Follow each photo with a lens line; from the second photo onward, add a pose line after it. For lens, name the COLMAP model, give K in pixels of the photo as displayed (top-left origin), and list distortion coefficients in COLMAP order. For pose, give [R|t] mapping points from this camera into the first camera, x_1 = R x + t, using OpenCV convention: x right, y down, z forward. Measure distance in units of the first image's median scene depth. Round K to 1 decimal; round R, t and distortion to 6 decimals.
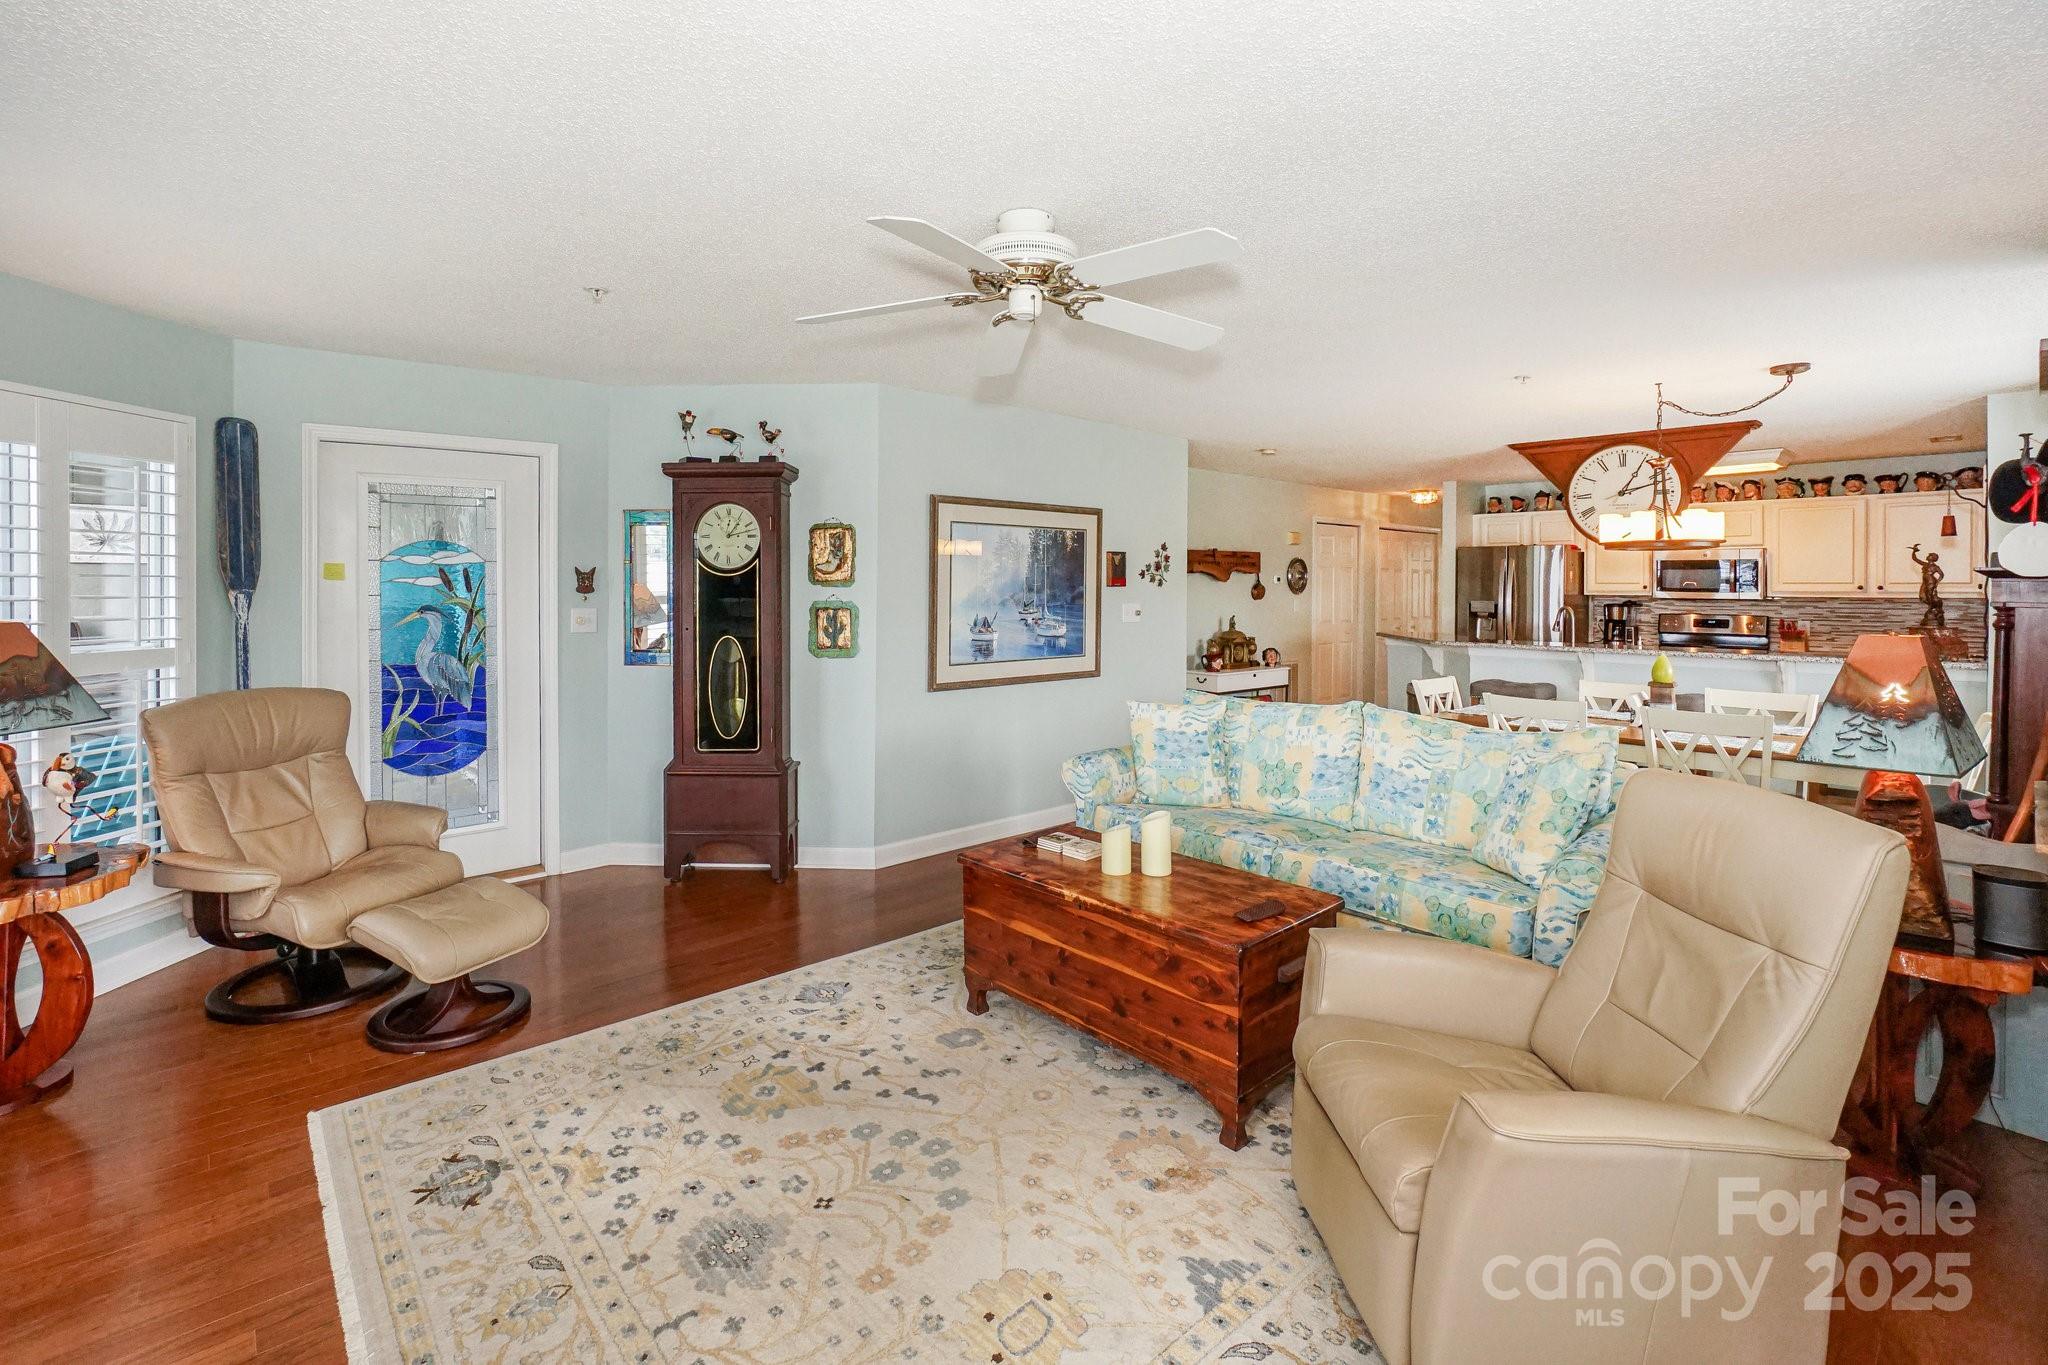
lens RADIAL K [[909.9, 0, 1028.5], [0, 909.9, 606.2], [0, 0, 1]] dist [-0.035072, 0.013224]
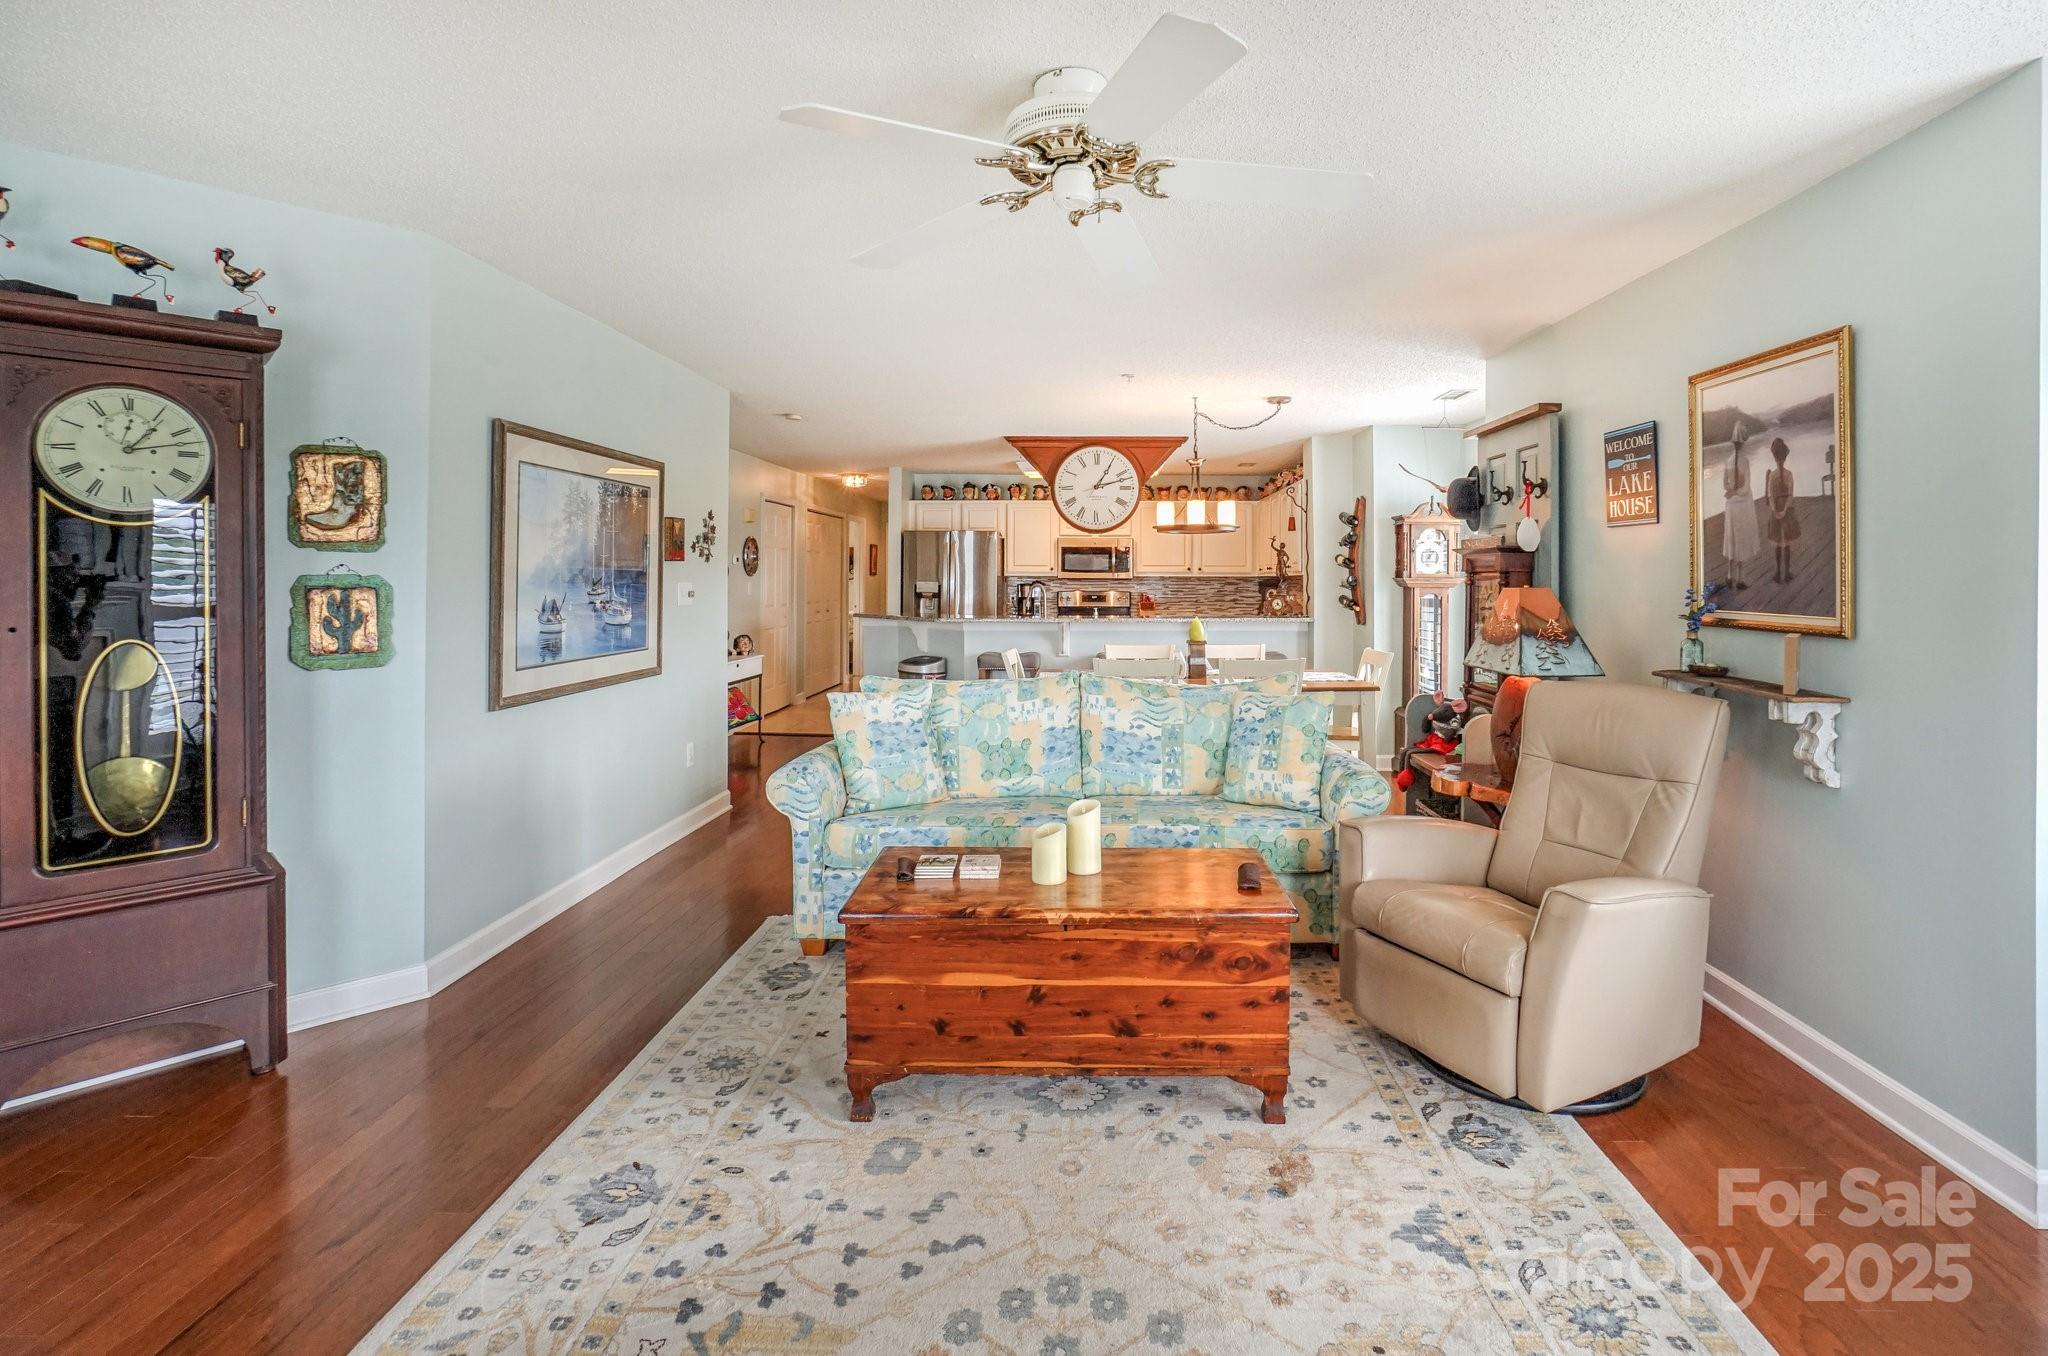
lens RADIAL K [[909.9, 0, 1049.5], [0, 909.9, 598.3], [0, 0, 1]] dist [-0.035072, 0.013224]
pose [[0.703801, -0.018466, 0.710157, -0.322448], [0.017797, 0.999807, 0.008360, 0.014622], [-0.710174, 0.006754, 0.703994, 0.251640]]
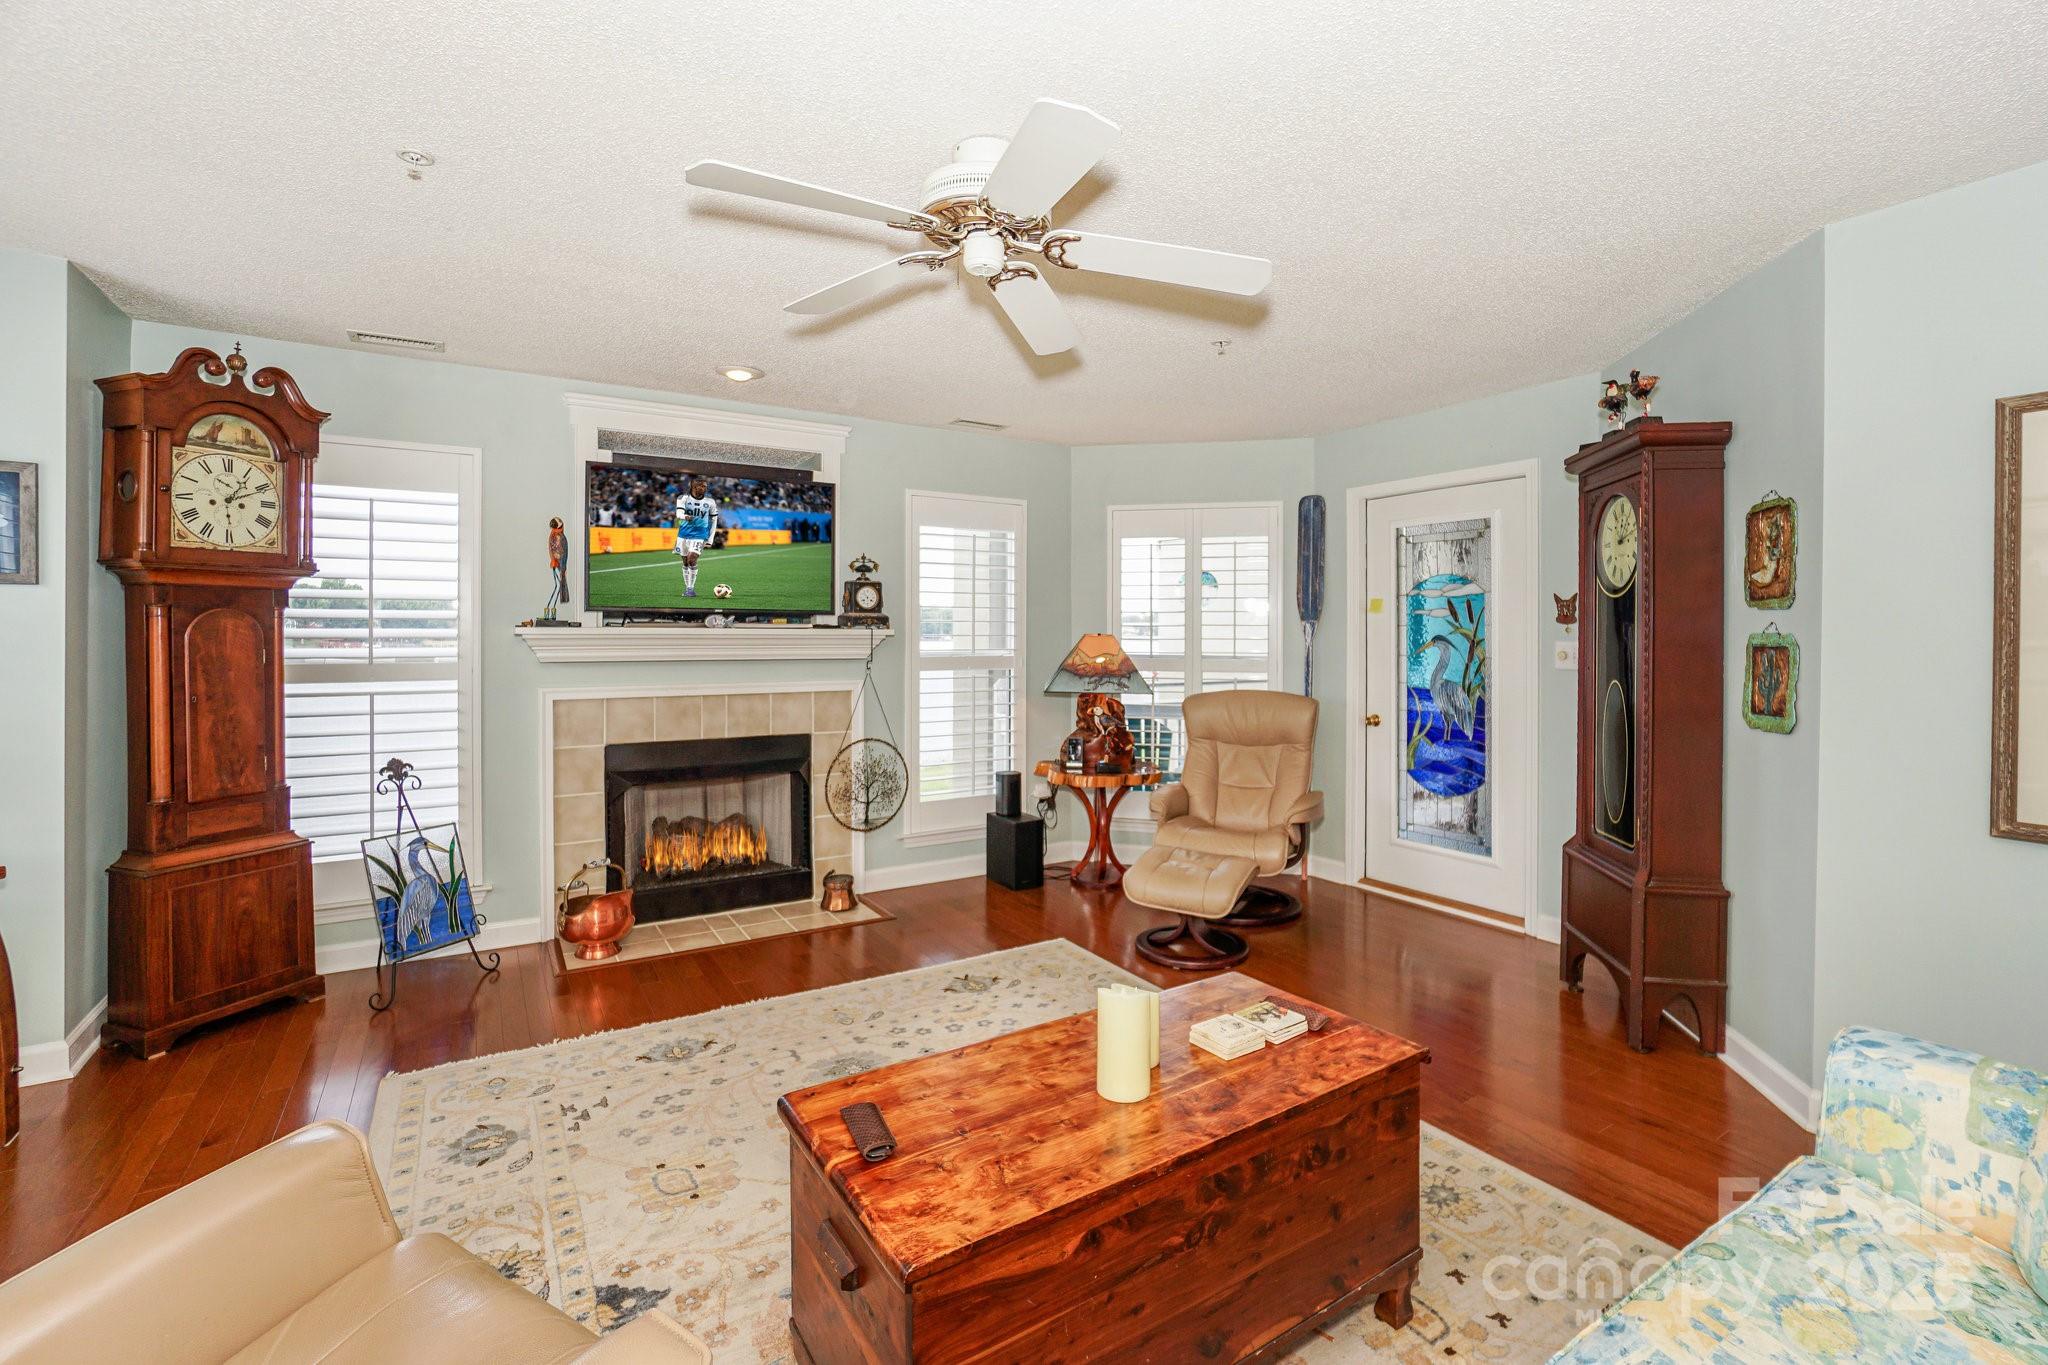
lens RADIAL K [[909.9, 0, 1026.3], [0, 909.9, 632.0], [0, 0, 1]] dist [-0.035072, 0.013224]
pose [[-0.169276, 0.001234, -0.985568, 0.468982], [-0.033008, 0.999431, 0.006920, 0.003843], [0.985016, 0.033703, -0.169139, 0.681070]]
